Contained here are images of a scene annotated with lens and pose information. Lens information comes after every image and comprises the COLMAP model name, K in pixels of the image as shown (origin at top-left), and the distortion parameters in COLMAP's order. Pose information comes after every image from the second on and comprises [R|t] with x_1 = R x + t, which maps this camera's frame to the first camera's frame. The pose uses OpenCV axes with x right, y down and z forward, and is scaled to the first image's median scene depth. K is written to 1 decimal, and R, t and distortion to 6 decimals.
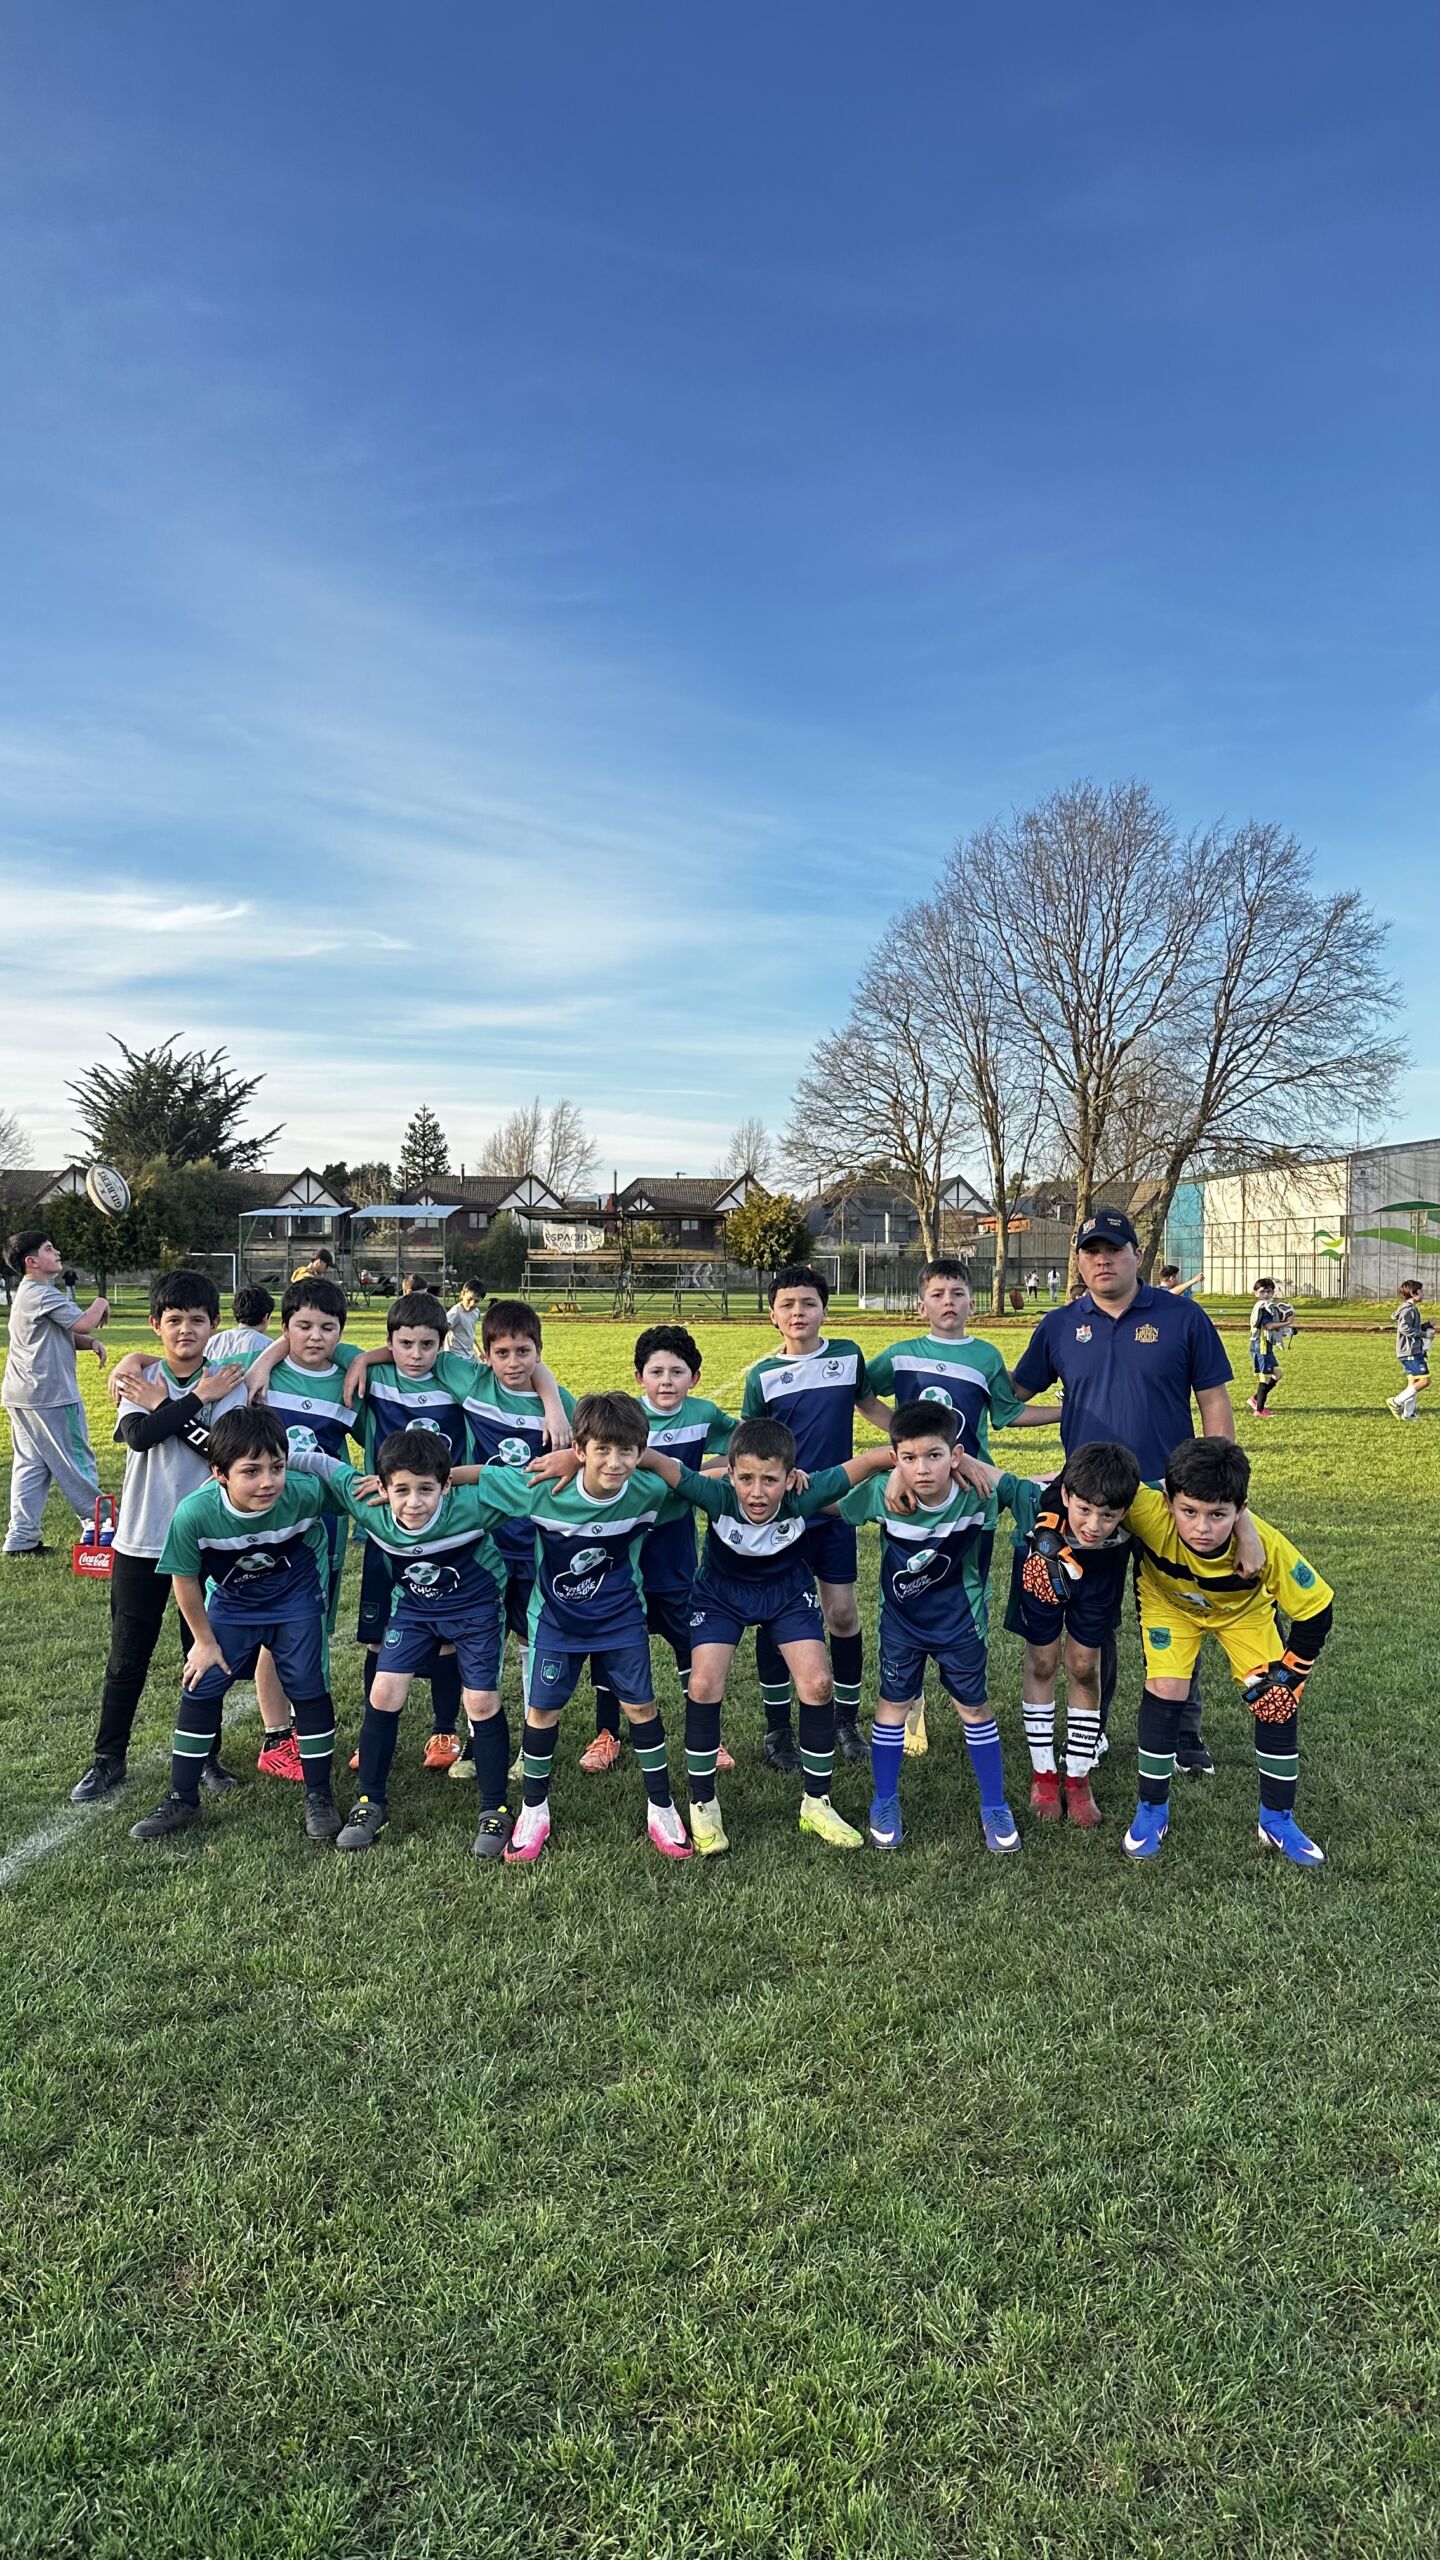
lens RADIAL K [[1895.9, 0, 721.2], [0, 1895.9, 1286.3], [0, 0, 1]] dist [0.079061, -0.083076]
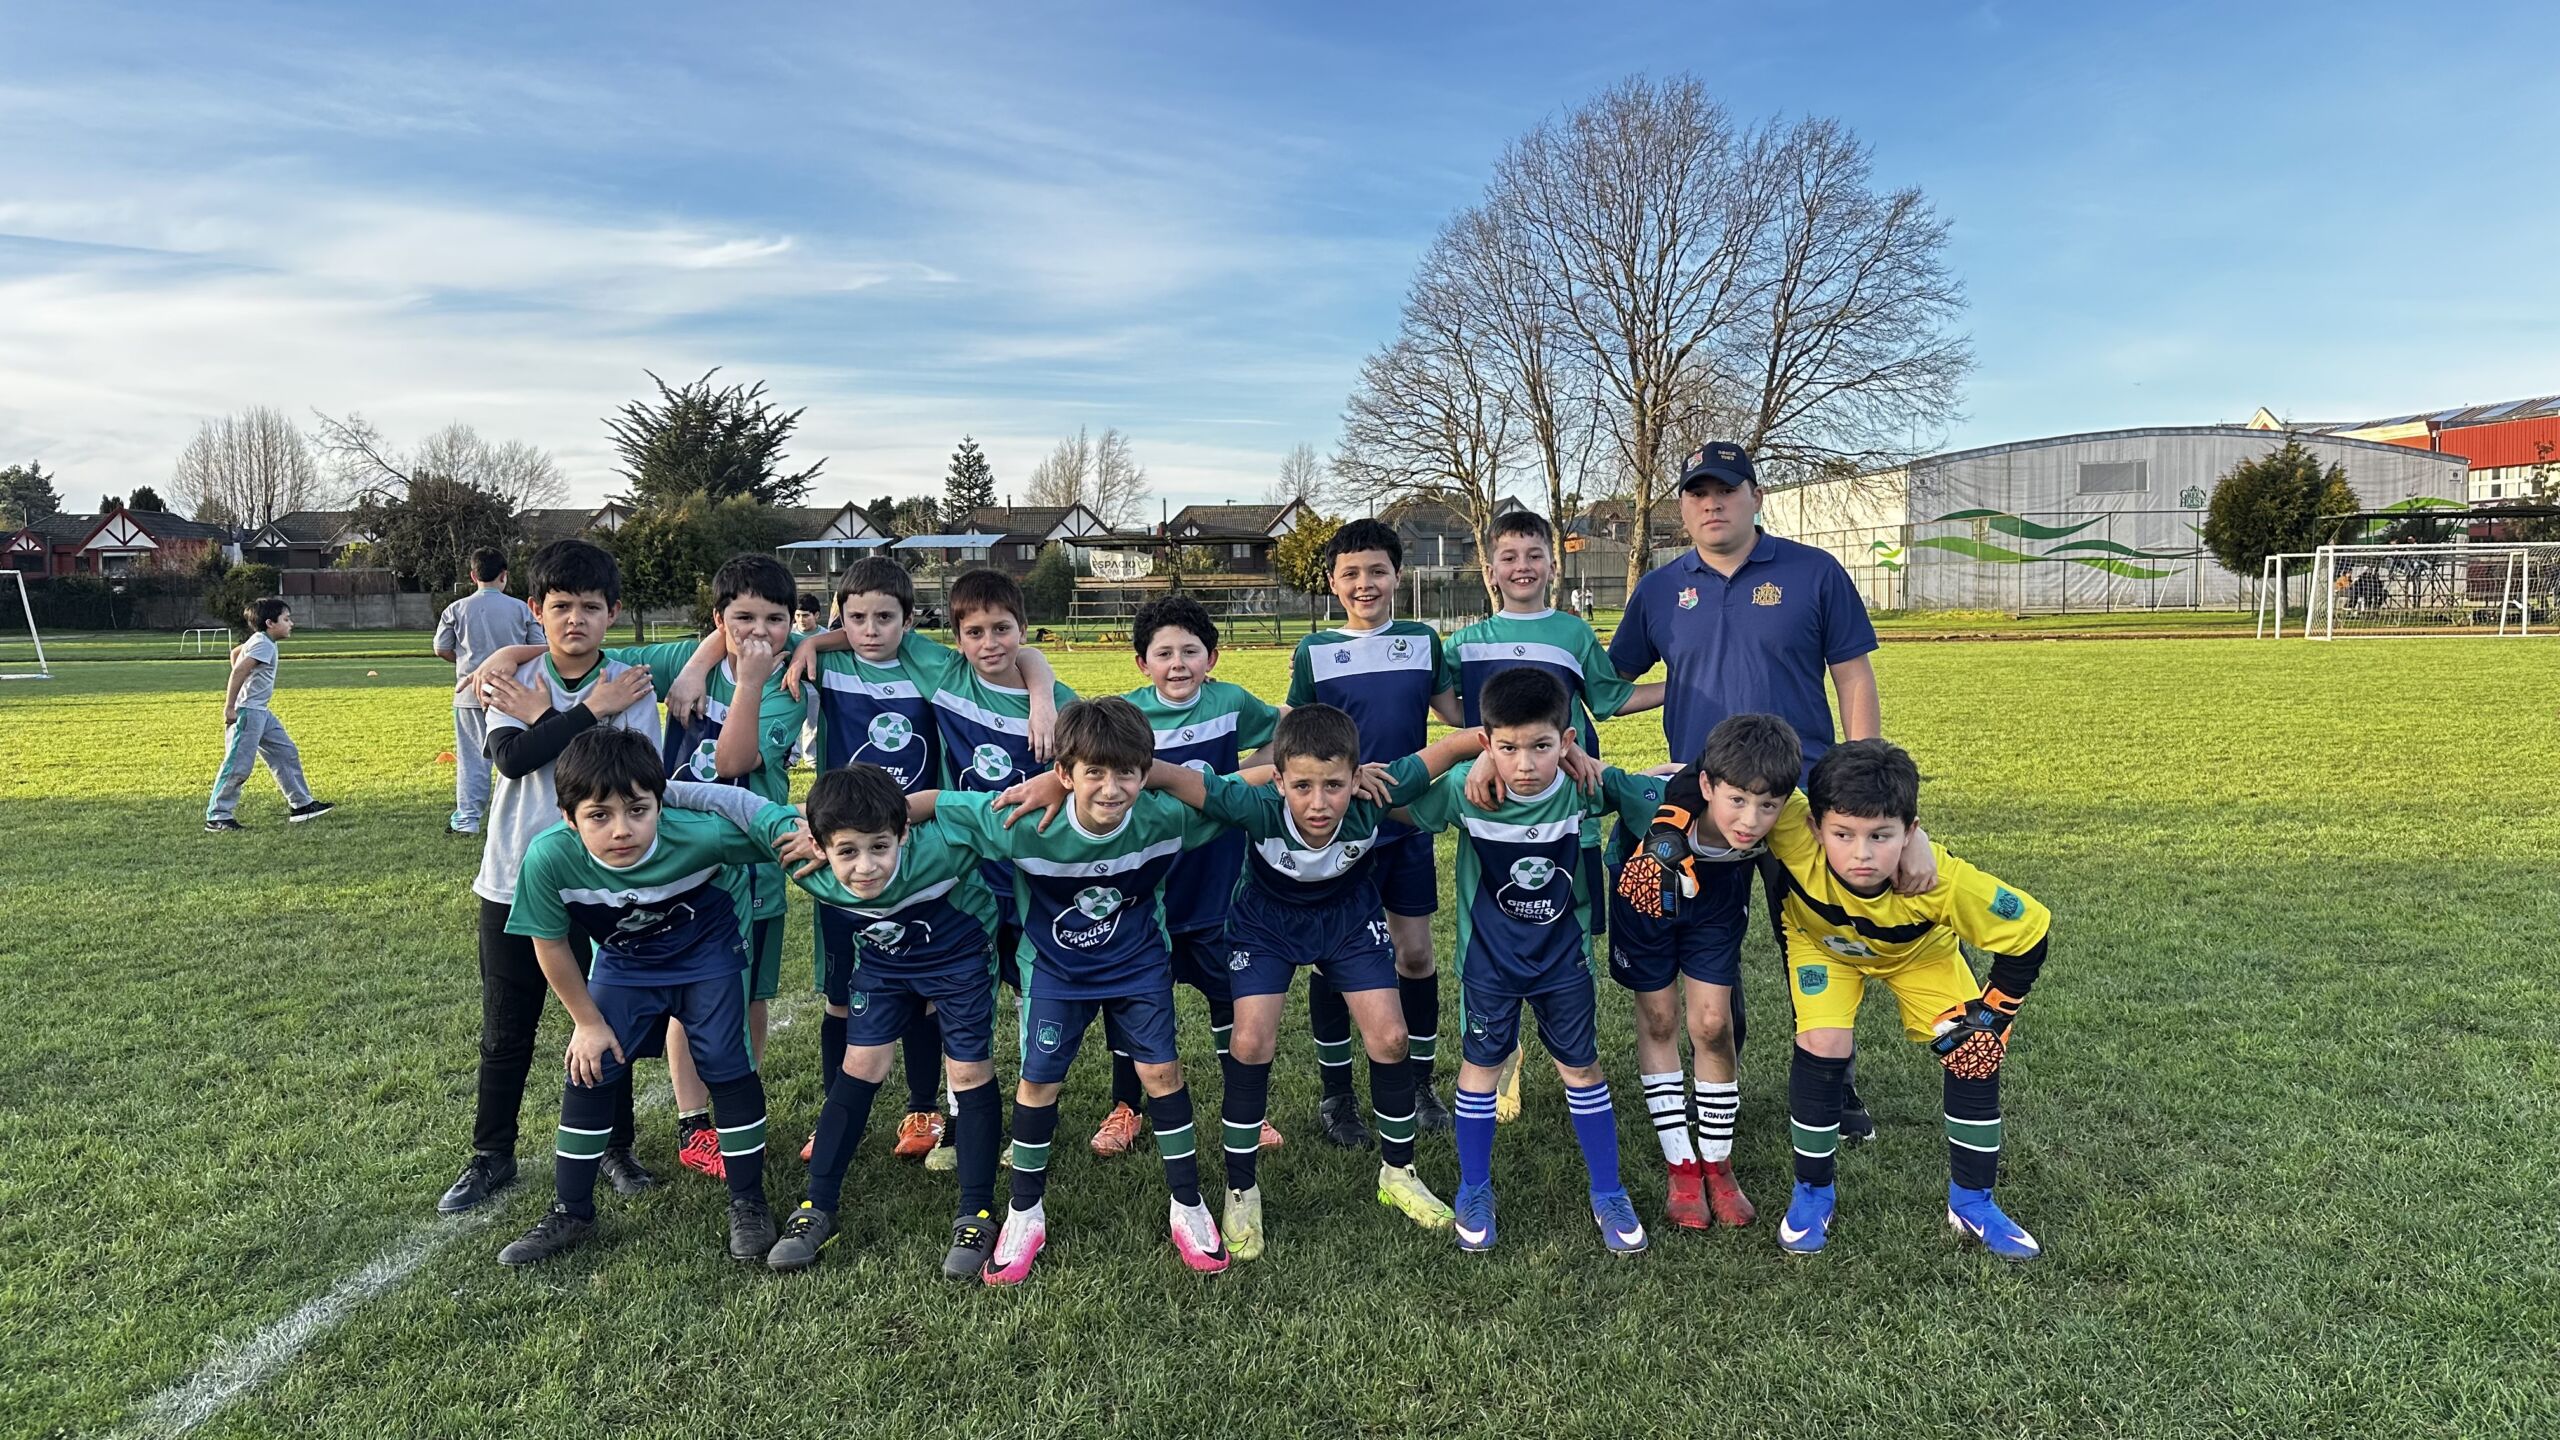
lens RADIAL K [[1895.9, 0, 1304.4], [0, 1895.9, 703.7], [0, 0, 1]] dist [0.079061, -0.083076]
pose [[0.999641, -0.022721, 0.014211, 0.007653], [0.022038, 0.998678, 0.046446, 0.025103], [-0.015248, -0.046116, 0.998820, 0.174518]]
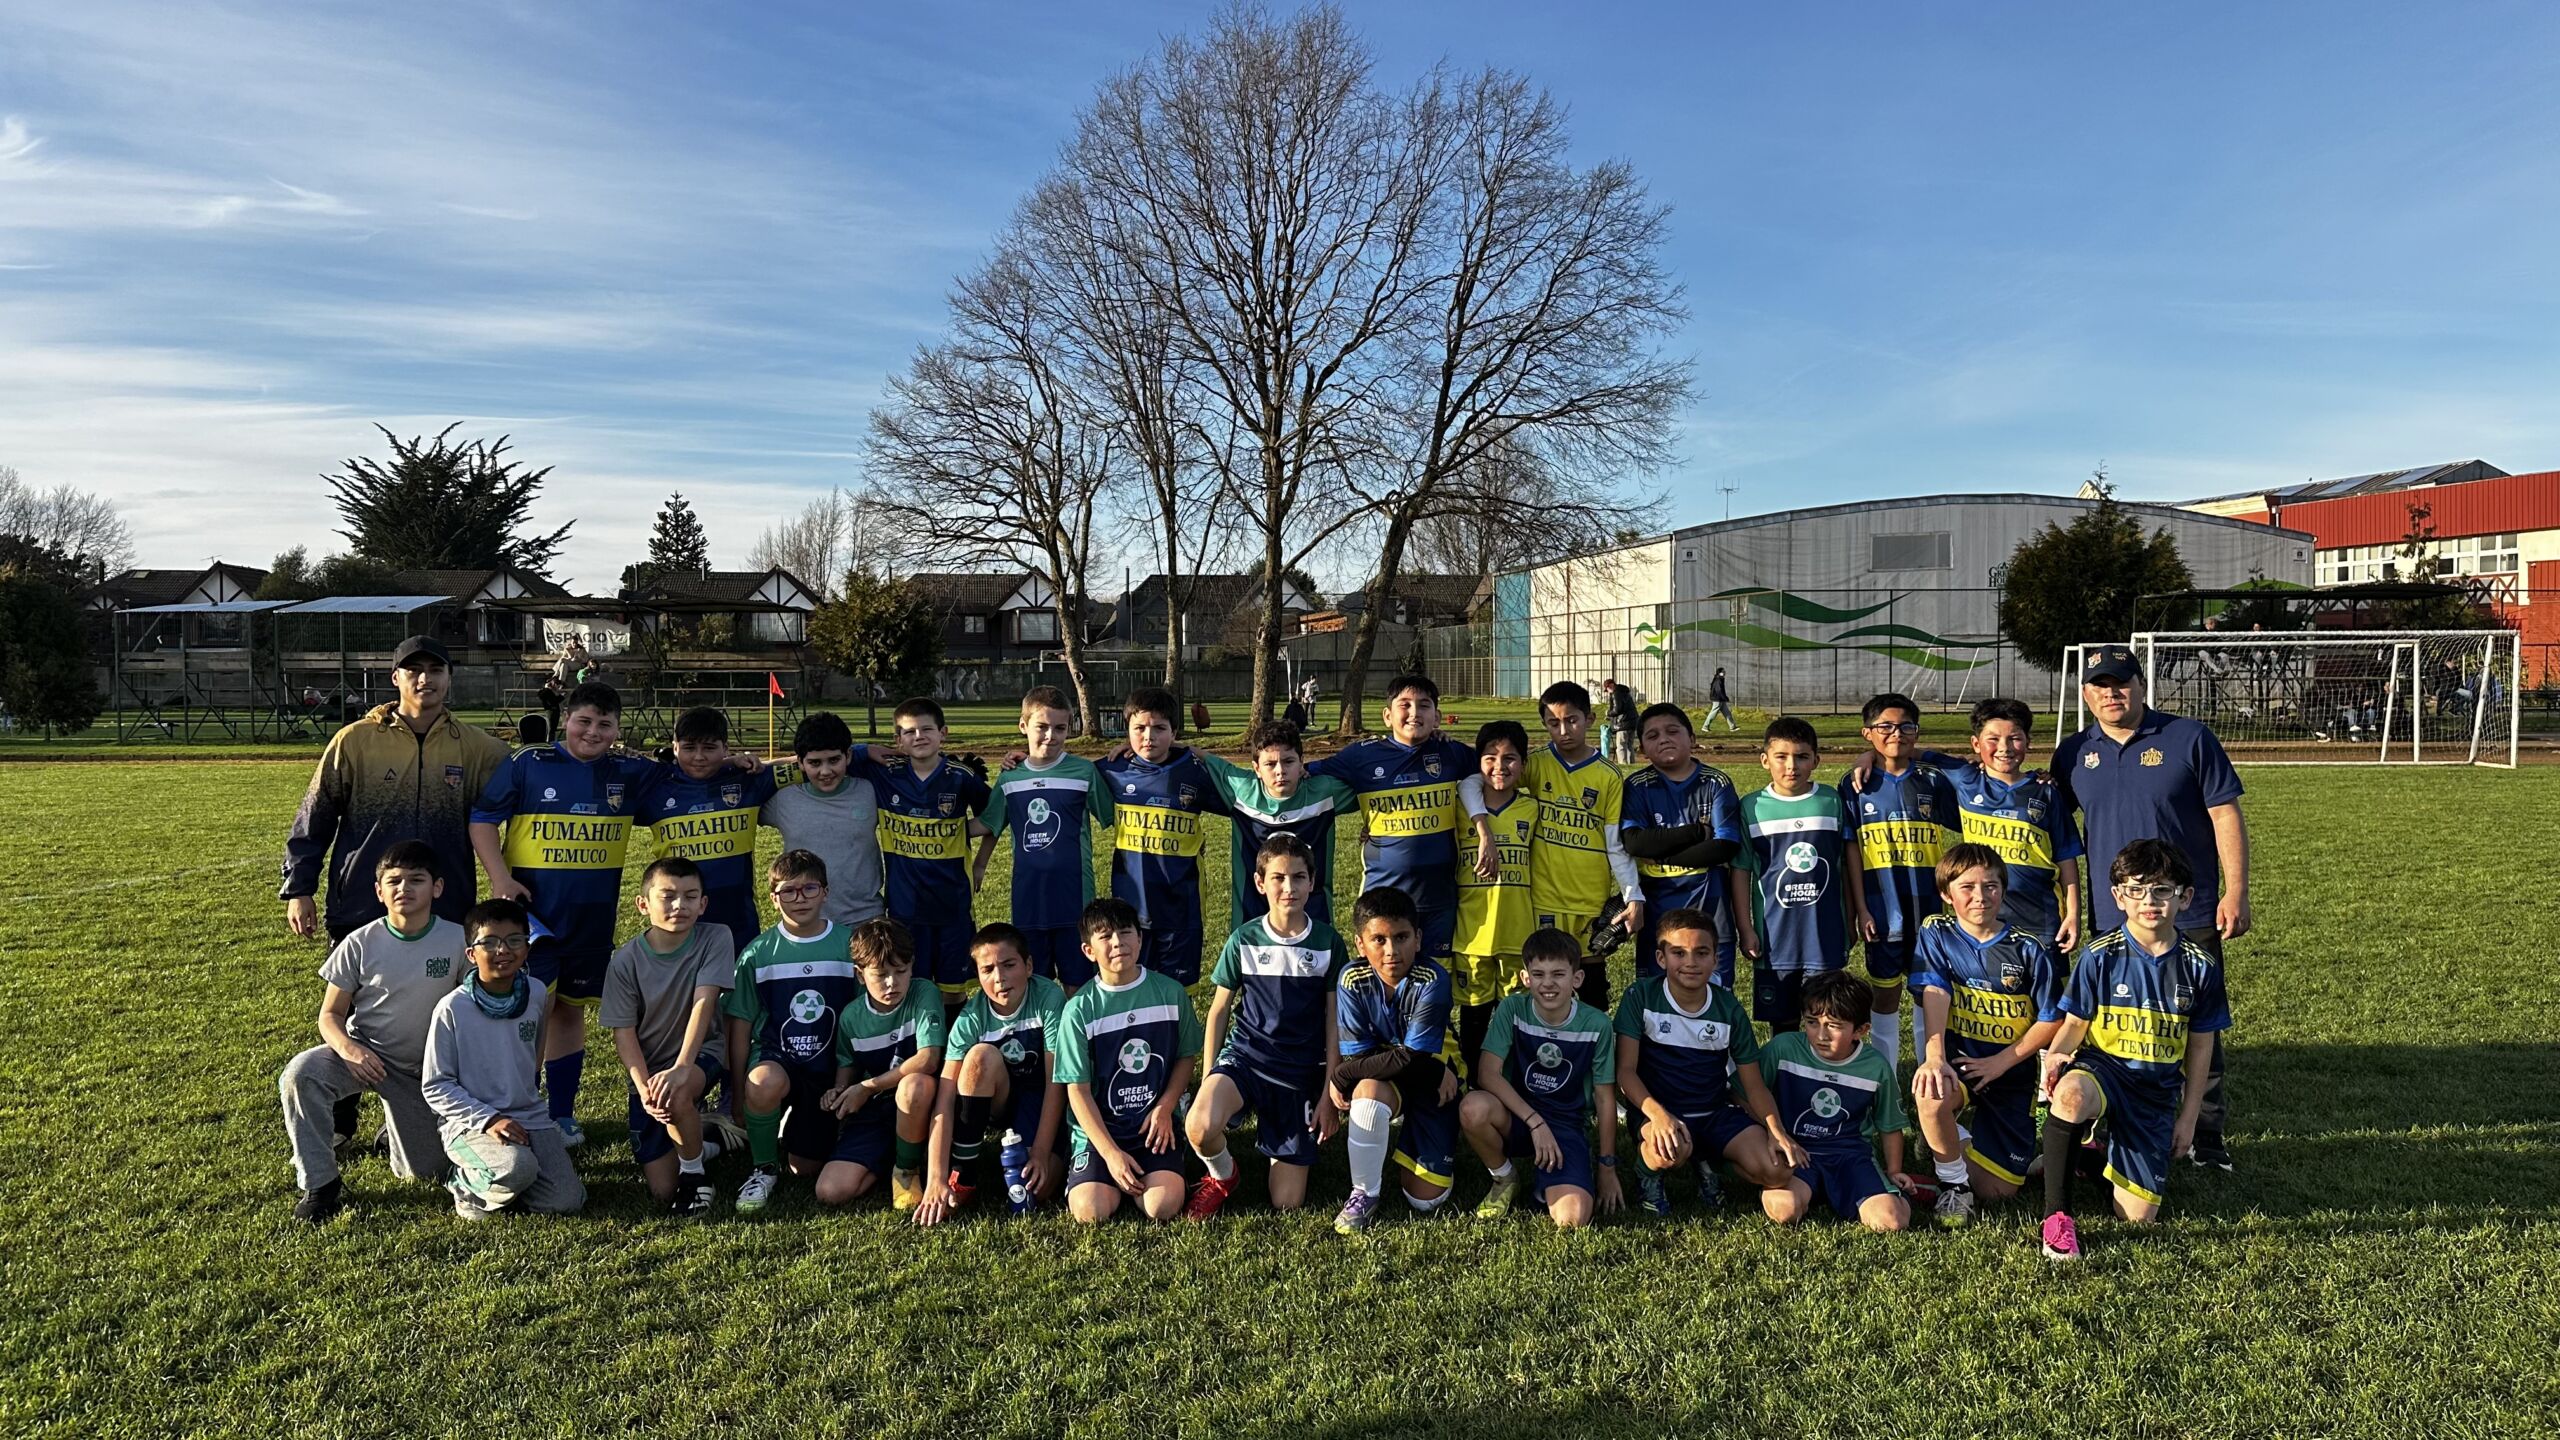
lens RADIAL K [[1895.9, 0, 1280.0], [0, 1895.9, 707.3], [0, 0, 1]] dist [0.079061, -0.083076]
pose [[0.997615, -0.013186, 0.067749, 1.154471], [0.012672, 0.999888, 0.008003, -0.011606], [-0.067847, -0.007125, 0.997670, 2.102151]]
